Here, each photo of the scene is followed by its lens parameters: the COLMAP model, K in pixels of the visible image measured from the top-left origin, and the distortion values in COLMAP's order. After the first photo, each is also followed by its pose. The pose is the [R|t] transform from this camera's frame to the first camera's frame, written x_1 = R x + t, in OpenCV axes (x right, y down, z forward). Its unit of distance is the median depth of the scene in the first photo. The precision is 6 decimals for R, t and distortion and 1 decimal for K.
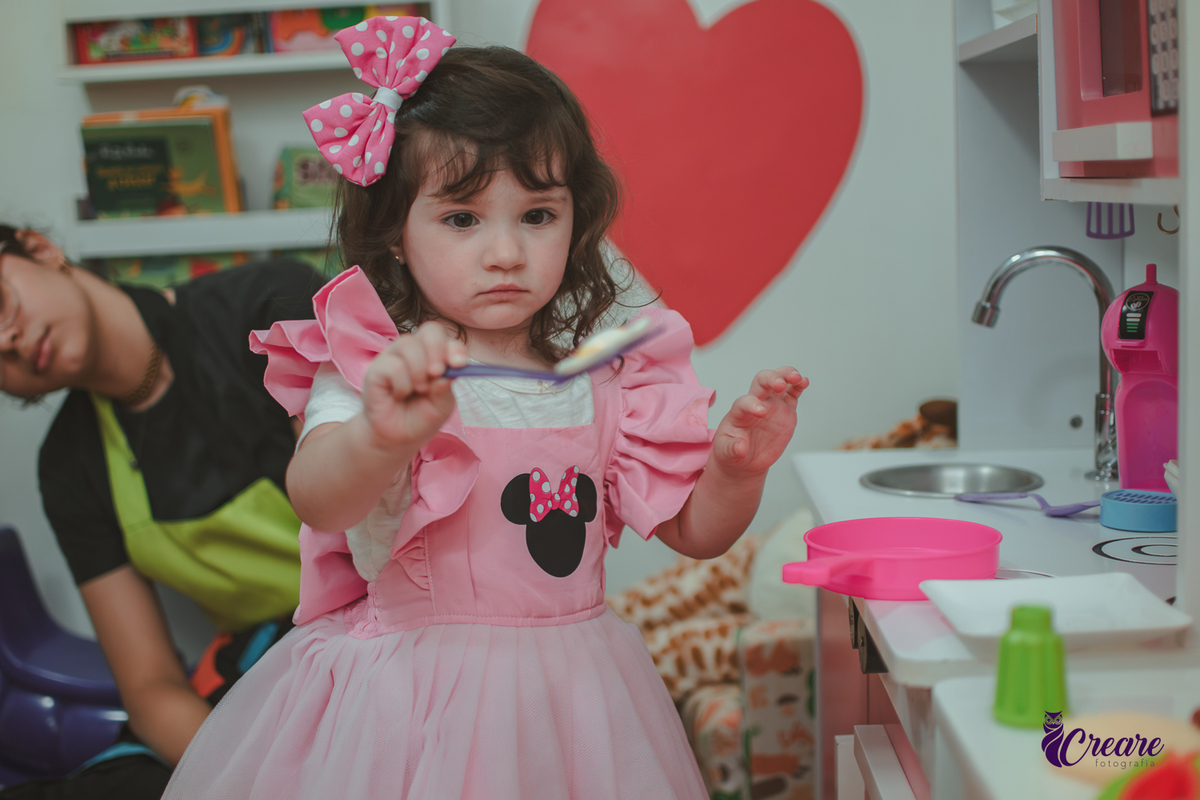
lens RADIAL K [[1973.3, 0, 599.2], [0, 1973.3, 393.4], [0, 0, 1]] dist [-0.144609, 0.000000]
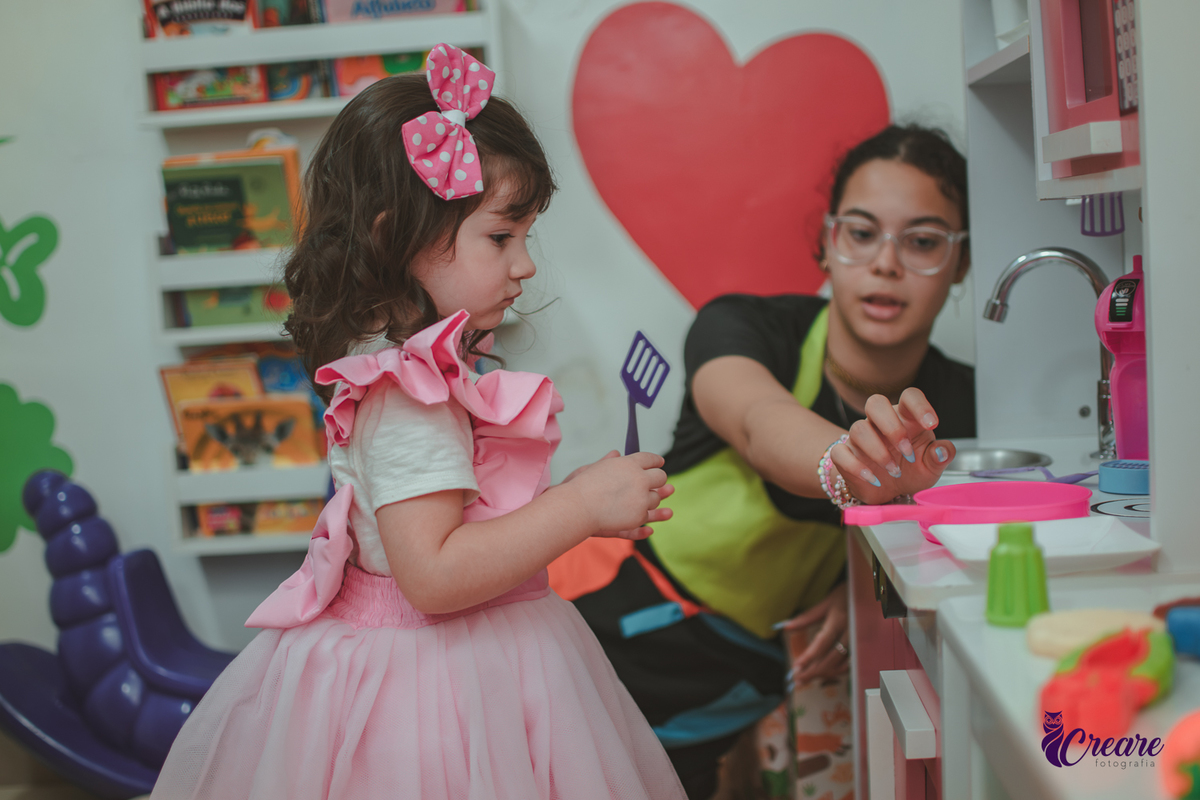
lens RADIAL K [[1973.3, 0, 597.9], [0, 1973.3, 399.1], [0, 0, 1]] dist [-0.144609, 0.000000]
pose [[0.999496, -0.018810, -0.025574, 0.000484], [0.018174, 0.999525, -0.024888, 0.029780], [0.026030, 0.024411, 0.999363, -0.096730]]
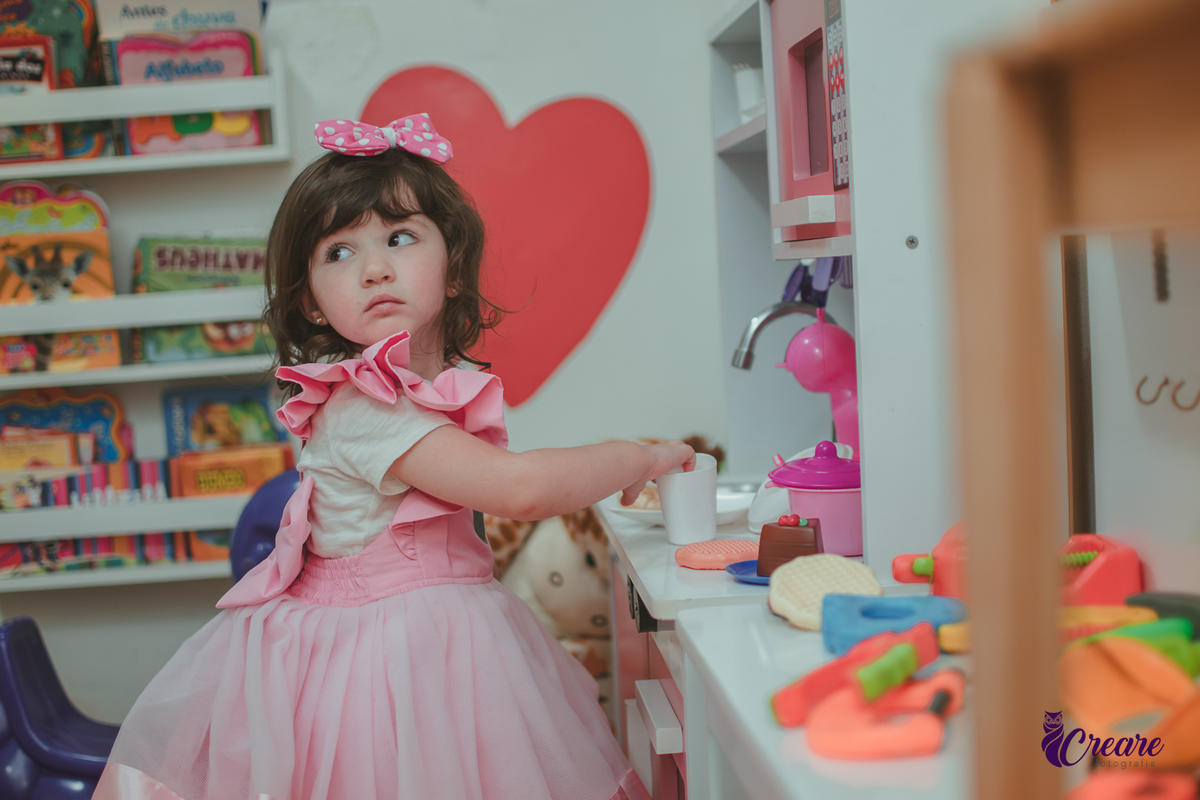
lens RADIAL K [[1973.3, 0, 603.0], [0, 1973.3, 401.2], [0, 0, 1]] dist [-0.144609, 0.000000]
pose [[0.995687, -0.024022, 0.089608, 0.000755], [0.027935, 0.998698, -0.042676, 0.033499], [-0.088466, 0.044995, 0.995062, -0.195834]]
